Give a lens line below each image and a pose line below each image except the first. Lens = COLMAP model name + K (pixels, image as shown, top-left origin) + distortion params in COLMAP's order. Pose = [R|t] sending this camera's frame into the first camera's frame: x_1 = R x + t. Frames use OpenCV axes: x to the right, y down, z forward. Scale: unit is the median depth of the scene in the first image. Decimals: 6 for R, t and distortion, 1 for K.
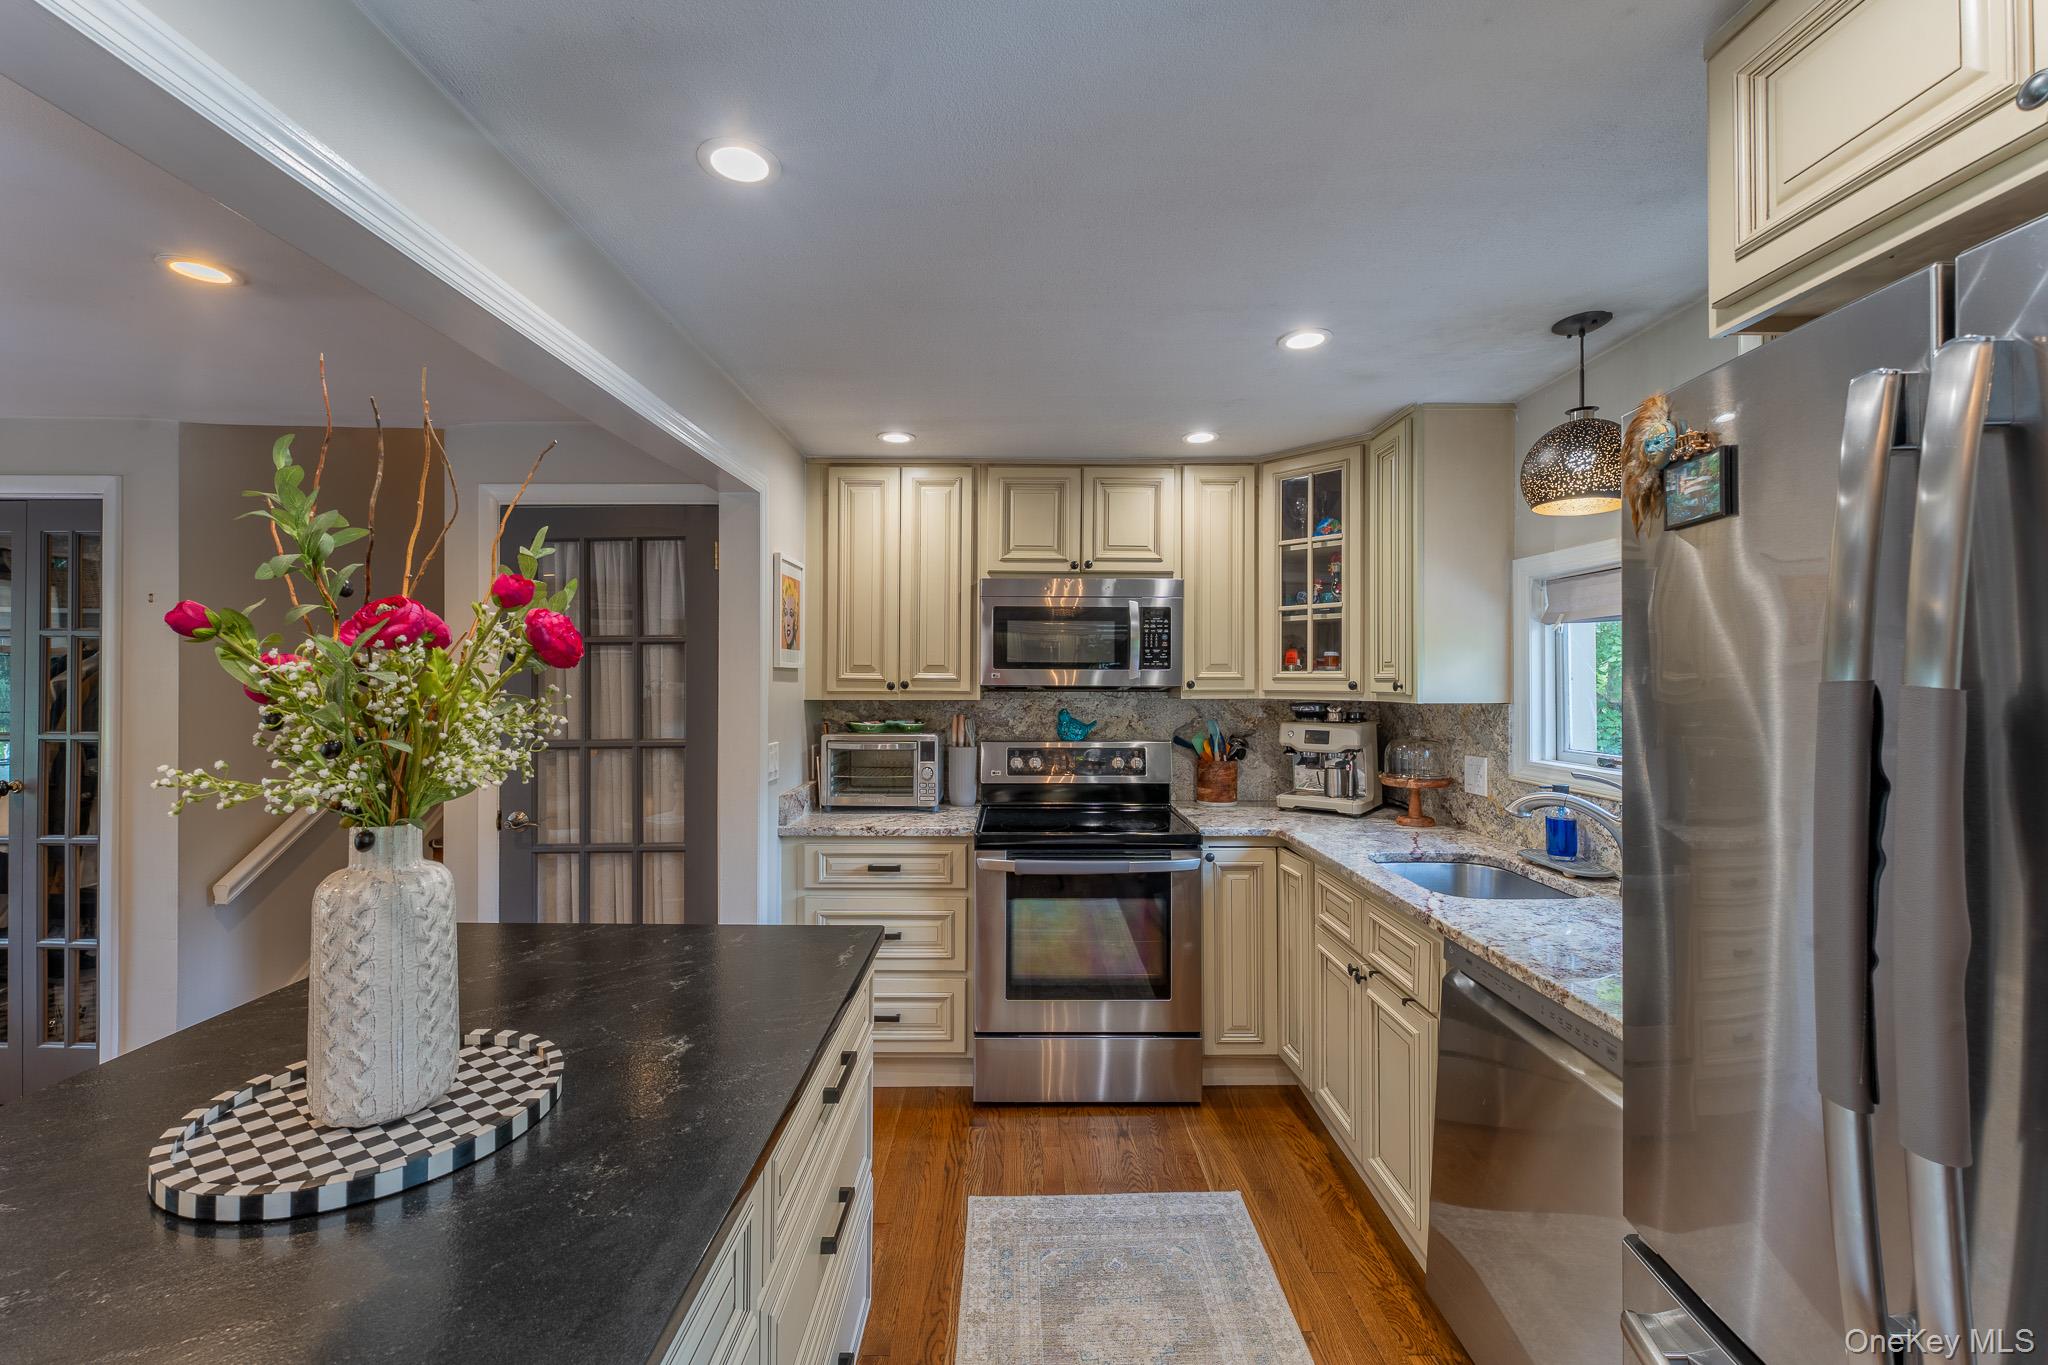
lens RADIAL K [[827.2, 0, 1022.3], [0, 827.2, 676.1], [0, 0, 1]] dist [0.000264, -0.000286]
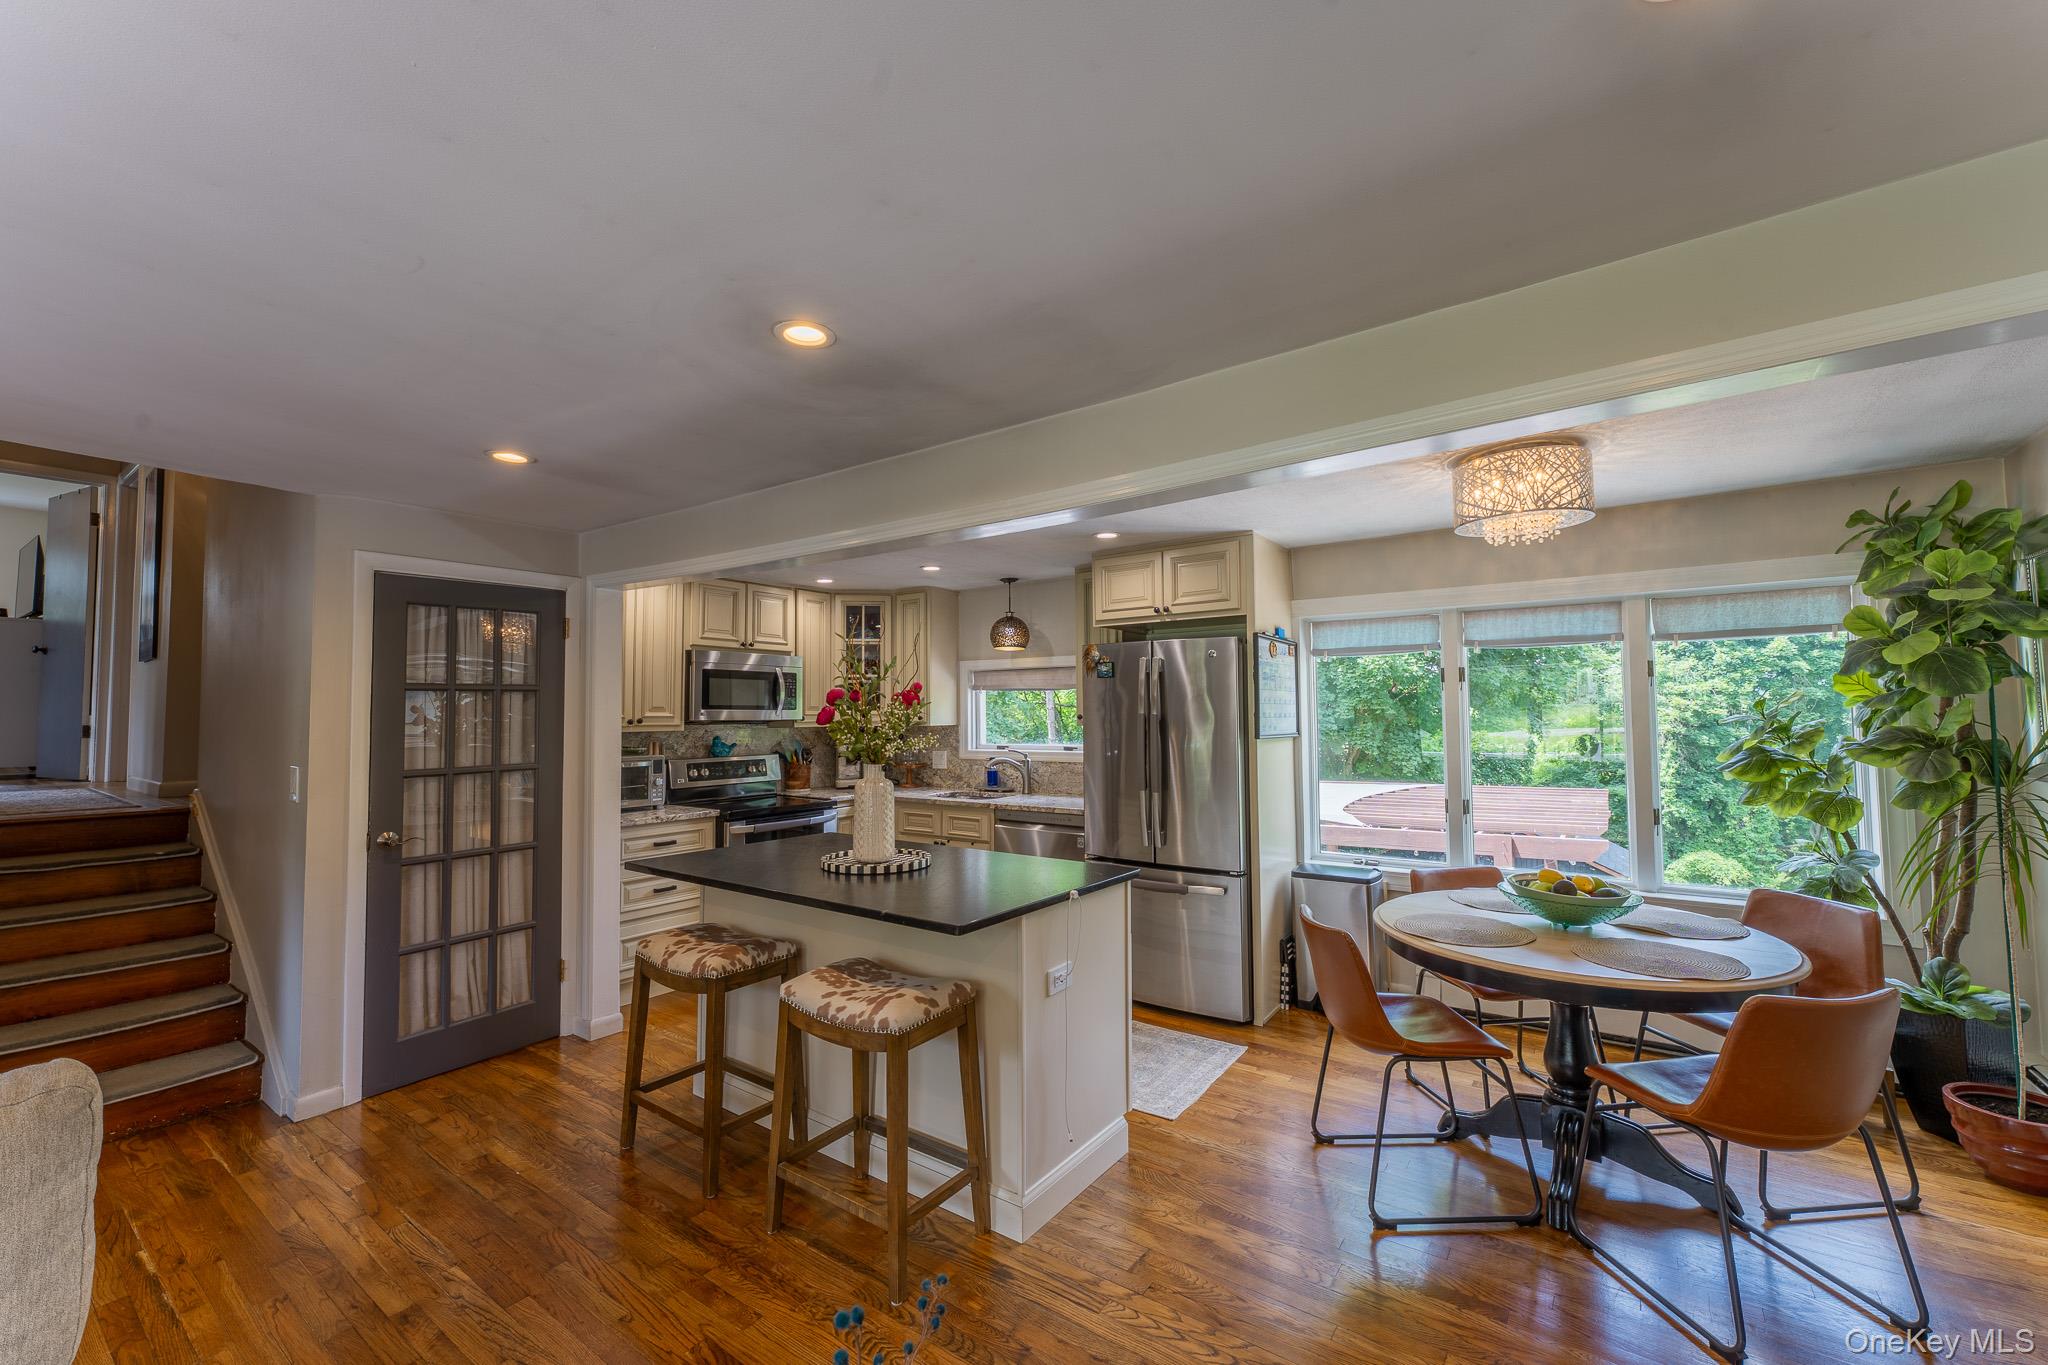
lens RADIAL K [[827.2, 0, 1031.0], [0, 827.2, 674.3], [0, 0, 1]] dist [0.000264, -0.000286]
pose [[0.582884, 0.033283, 0.811874, -0.976072], [0.005282, 0.998984, -0.044746, -0.002775], [-0.812538, 0.030370, 0.582116, -0.404442]]
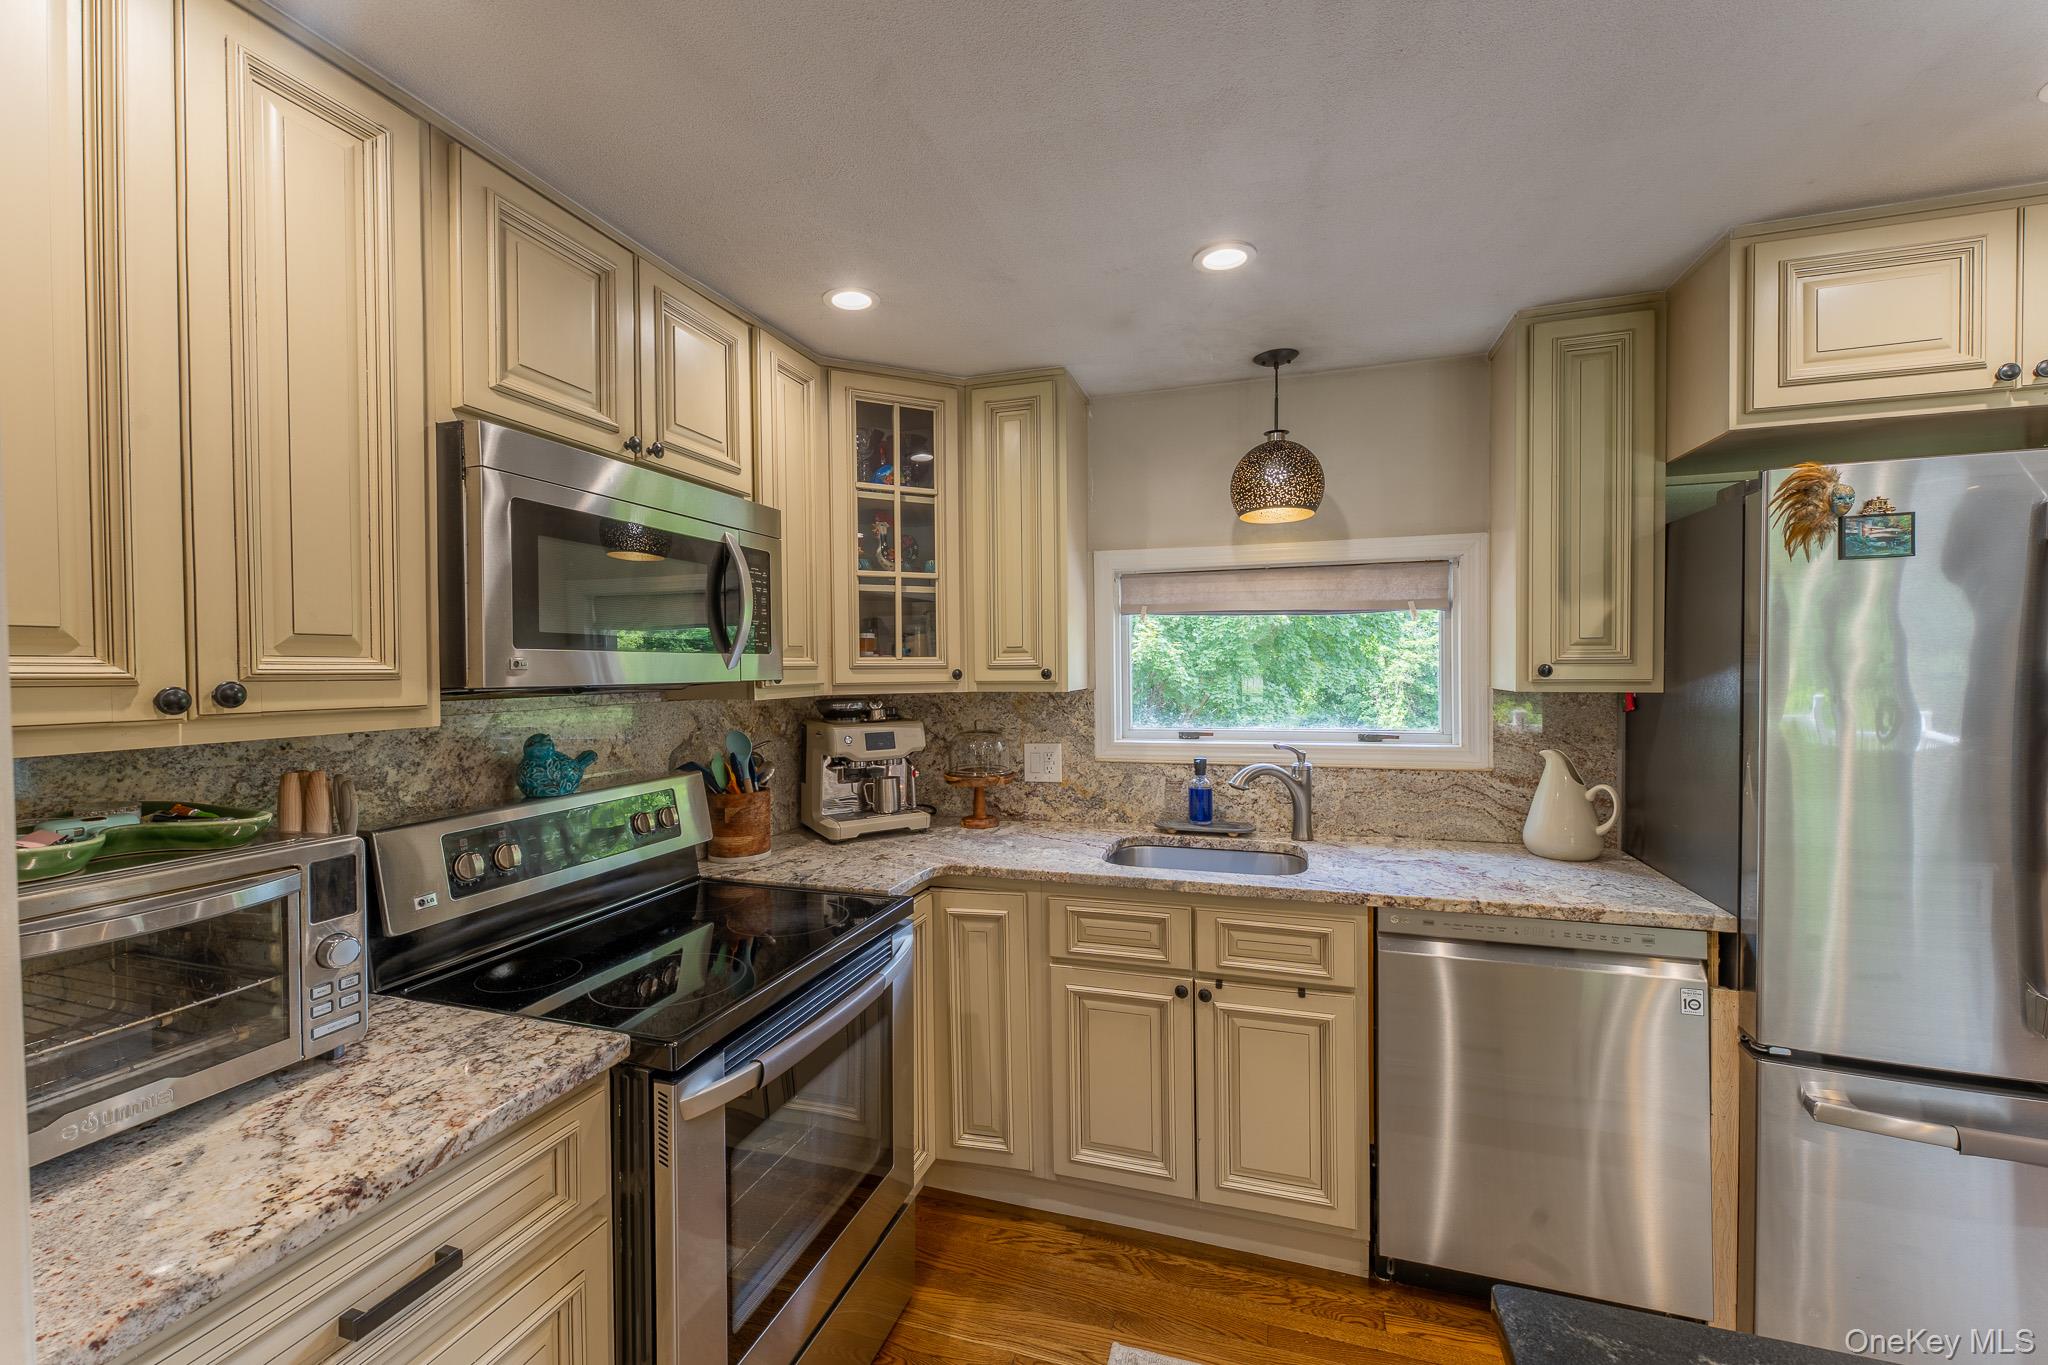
lens RADIAL K [[827.2, 0, 1026.5], [0, 827.2, 680.0], [0, 0, 1]] dist [0.000264, -0.000286]
pose [[0.307307, -0.020912, 0.951381, -0.371543], [0.006050, 0.999781, 0.020022, 0.000562], [-0.951591, -0.000397, 0.307366, 0.666570]]
